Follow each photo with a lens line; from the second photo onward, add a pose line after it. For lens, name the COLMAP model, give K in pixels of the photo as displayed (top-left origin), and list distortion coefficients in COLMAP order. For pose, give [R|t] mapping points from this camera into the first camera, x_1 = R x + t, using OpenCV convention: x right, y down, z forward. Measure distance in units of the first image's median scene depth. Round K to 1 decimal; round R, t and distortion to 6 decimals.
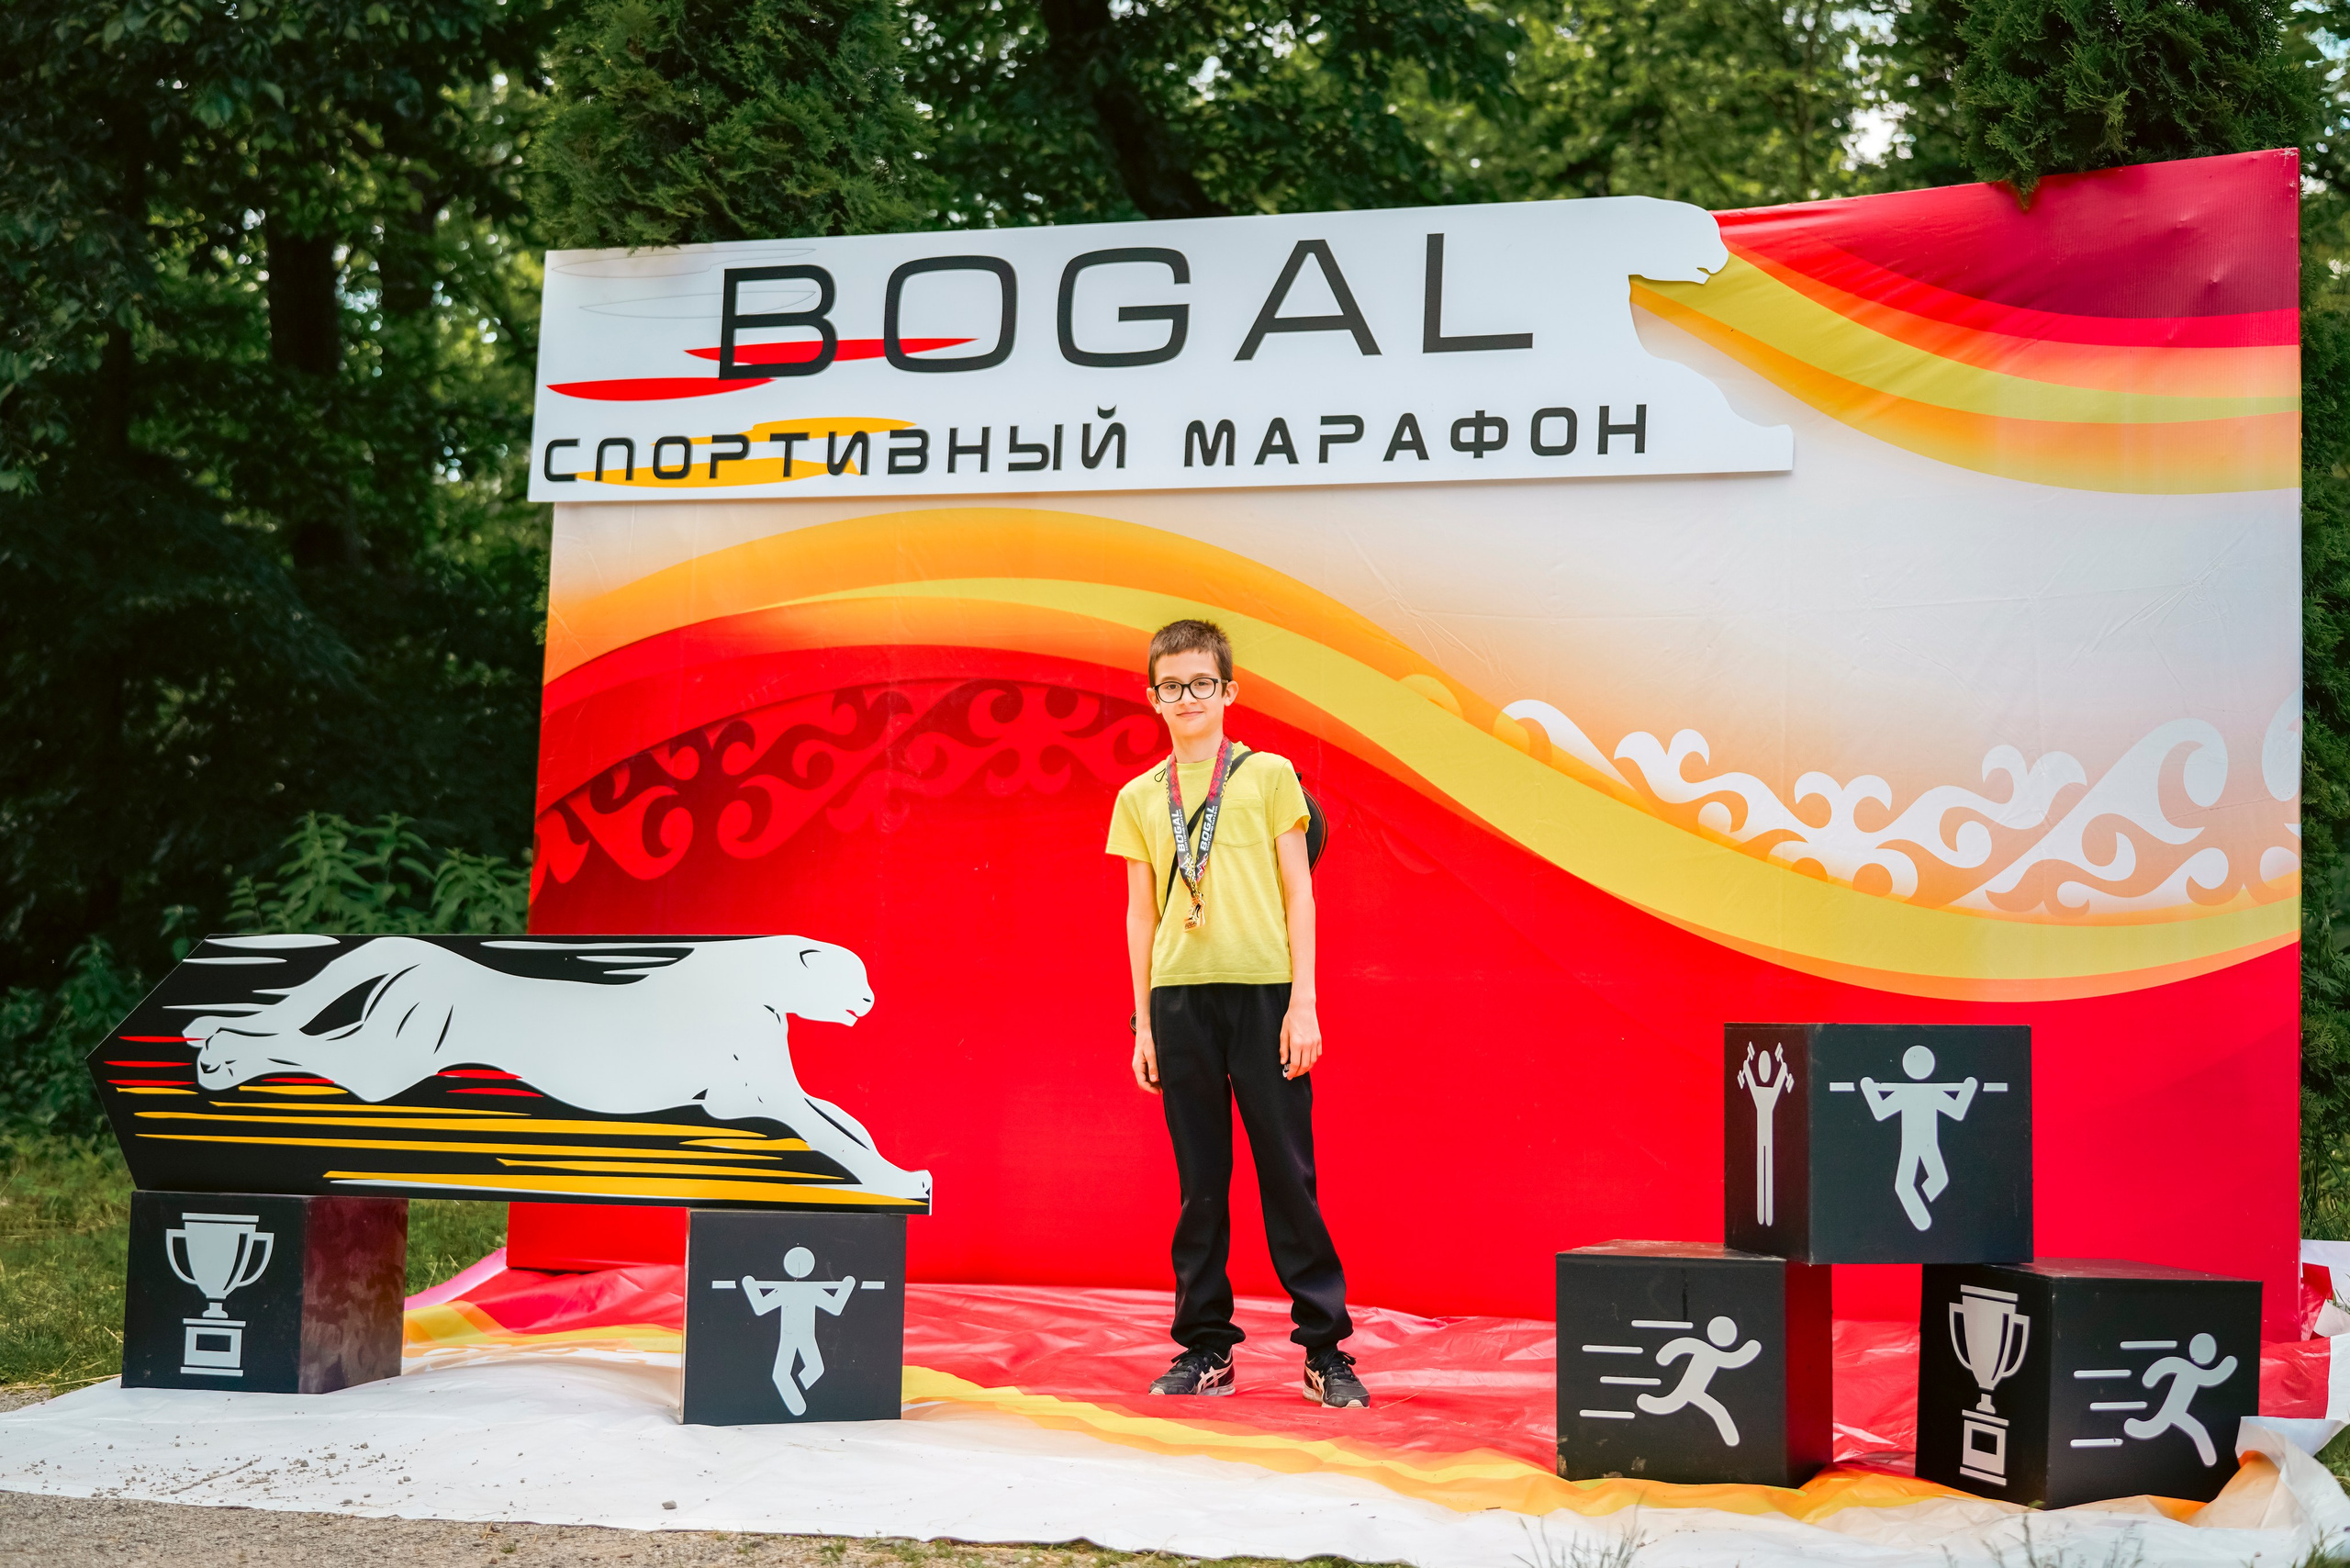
lens RADIAL K [[3059.1, 0, 1174.1], [0, 3059.1, 870.4], [0, 0, 1]] dist [-0.002998, -0.058694]
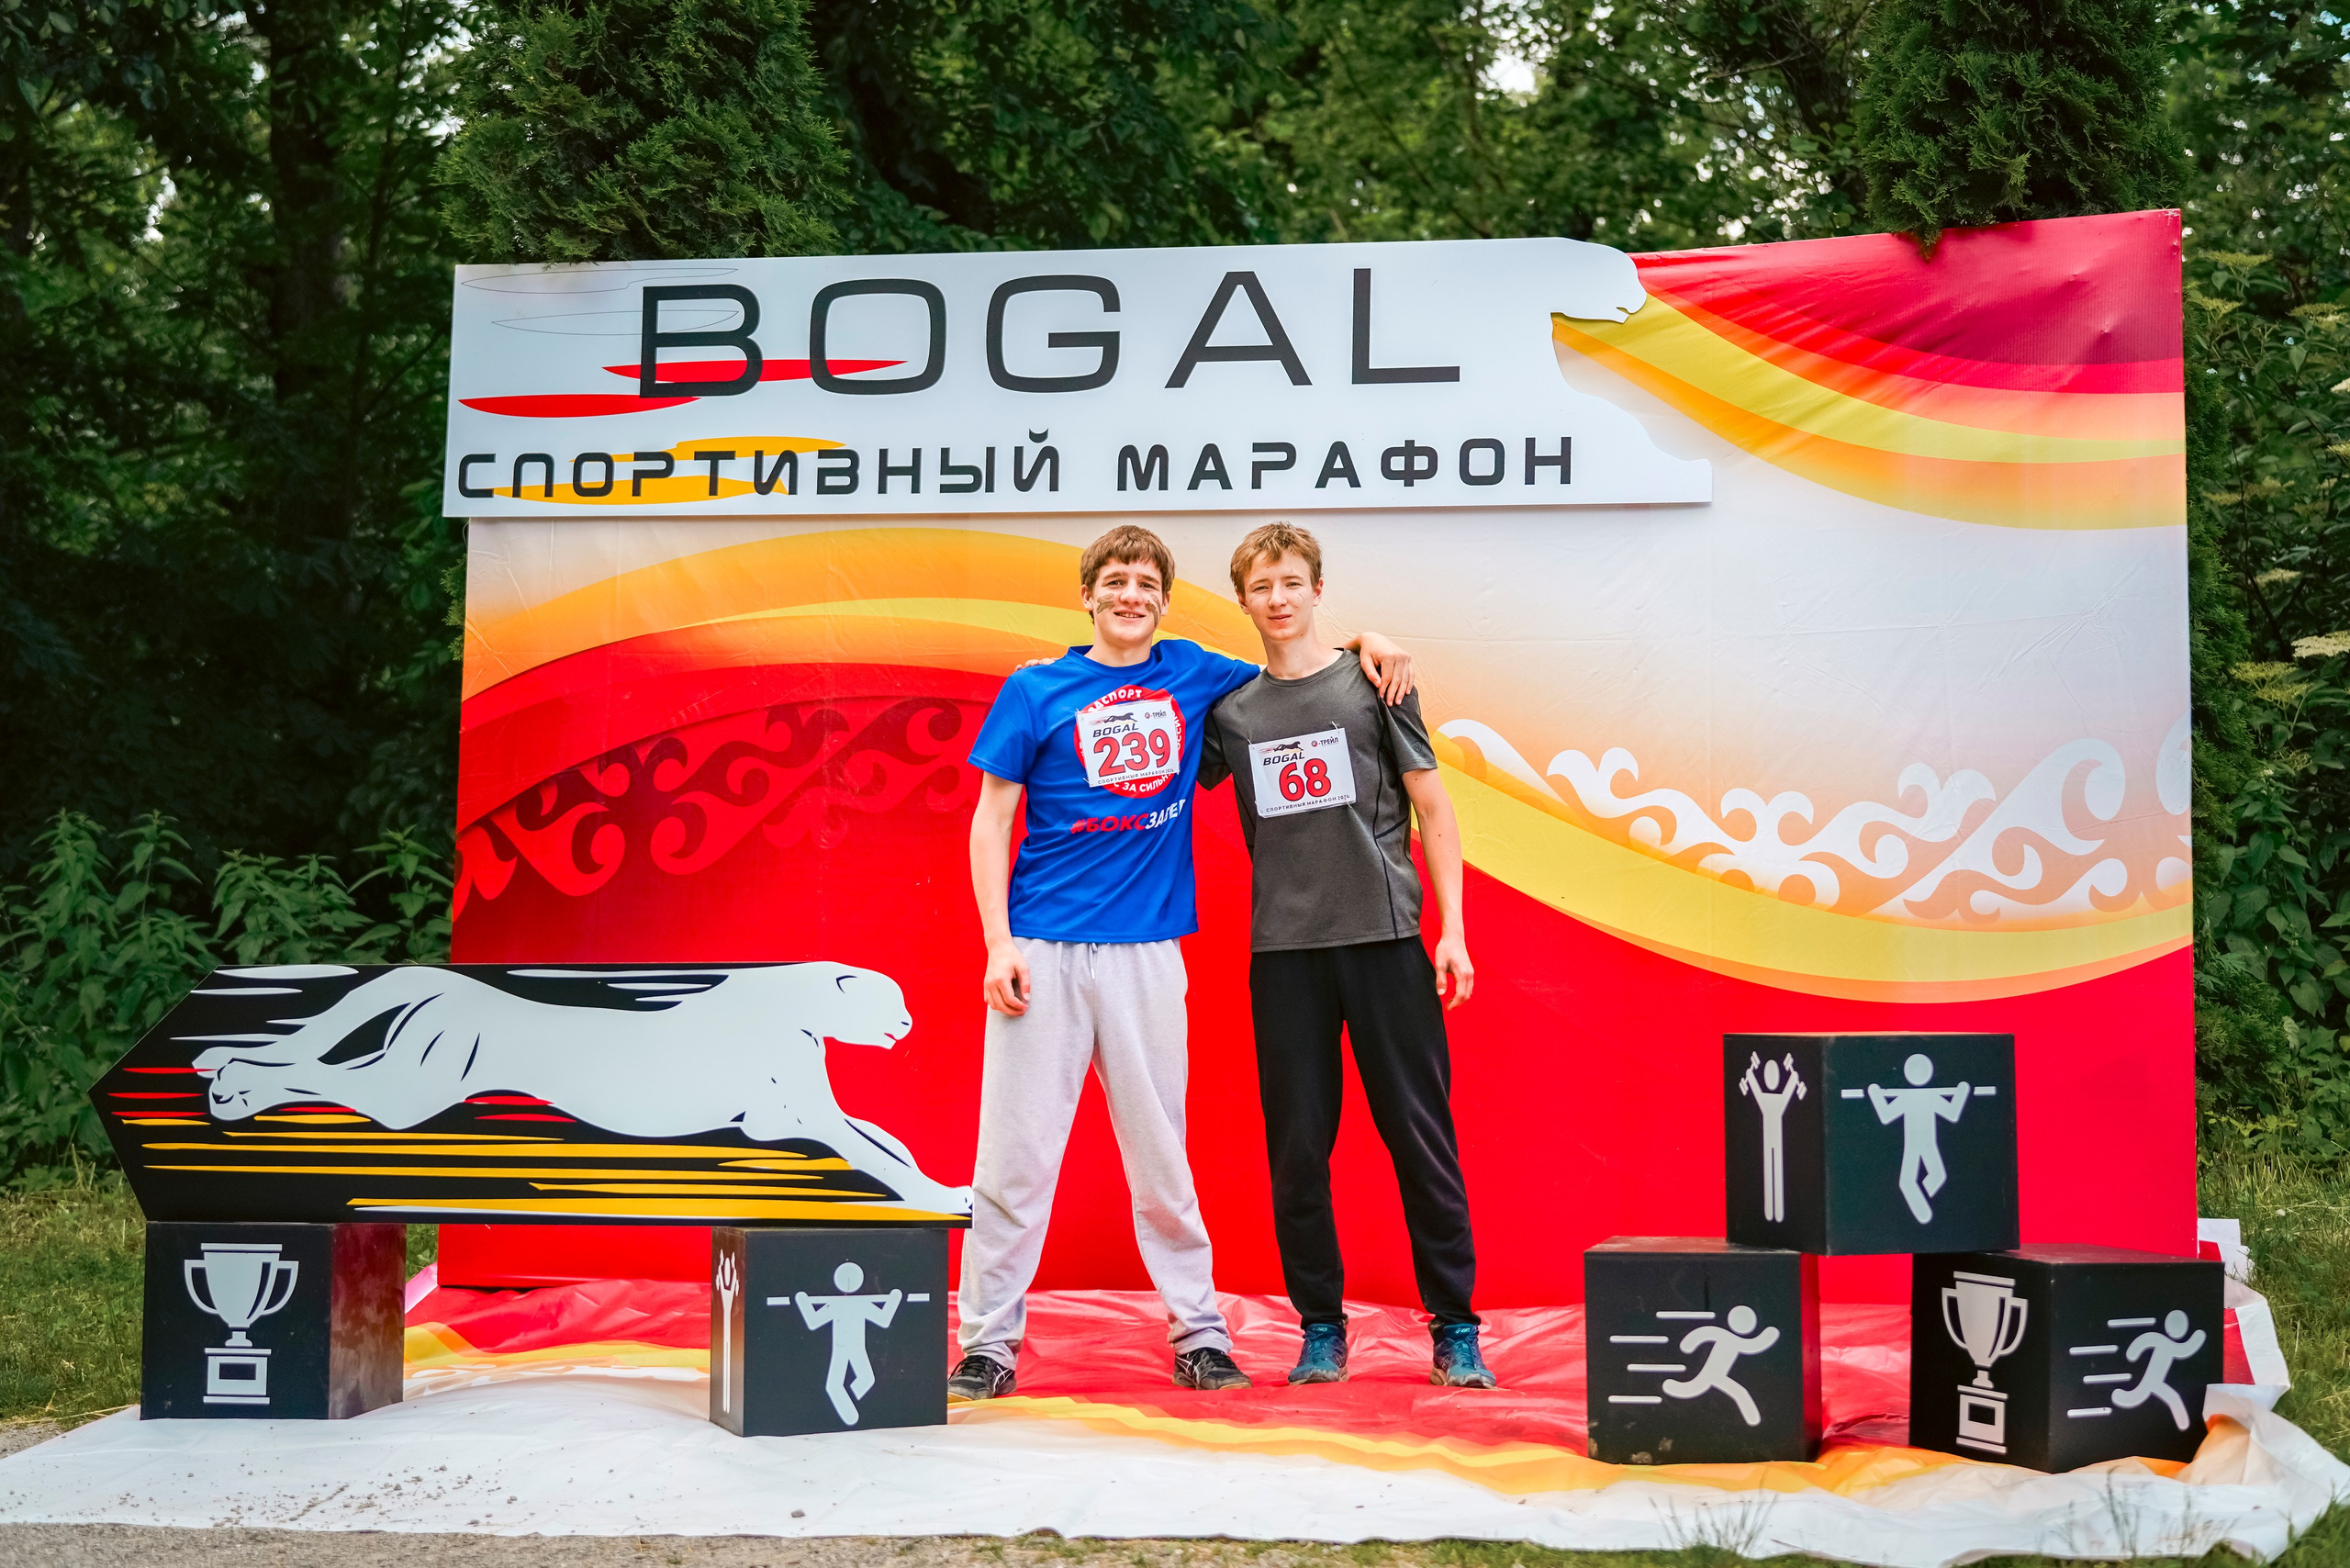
lens RADIAL K [[3205.9, 0, 1183.3], [0, 3205.9, 850.8], [0, 0, 1]] dist [0.000968, 0.004056]
pose [[0.992099, -0.009800, 0.125073, -0.109379], [0.009038, 0.999937, 0.006656, -0.017517], [-0.125131, -0.005473, 0.992125, -0.072209]]
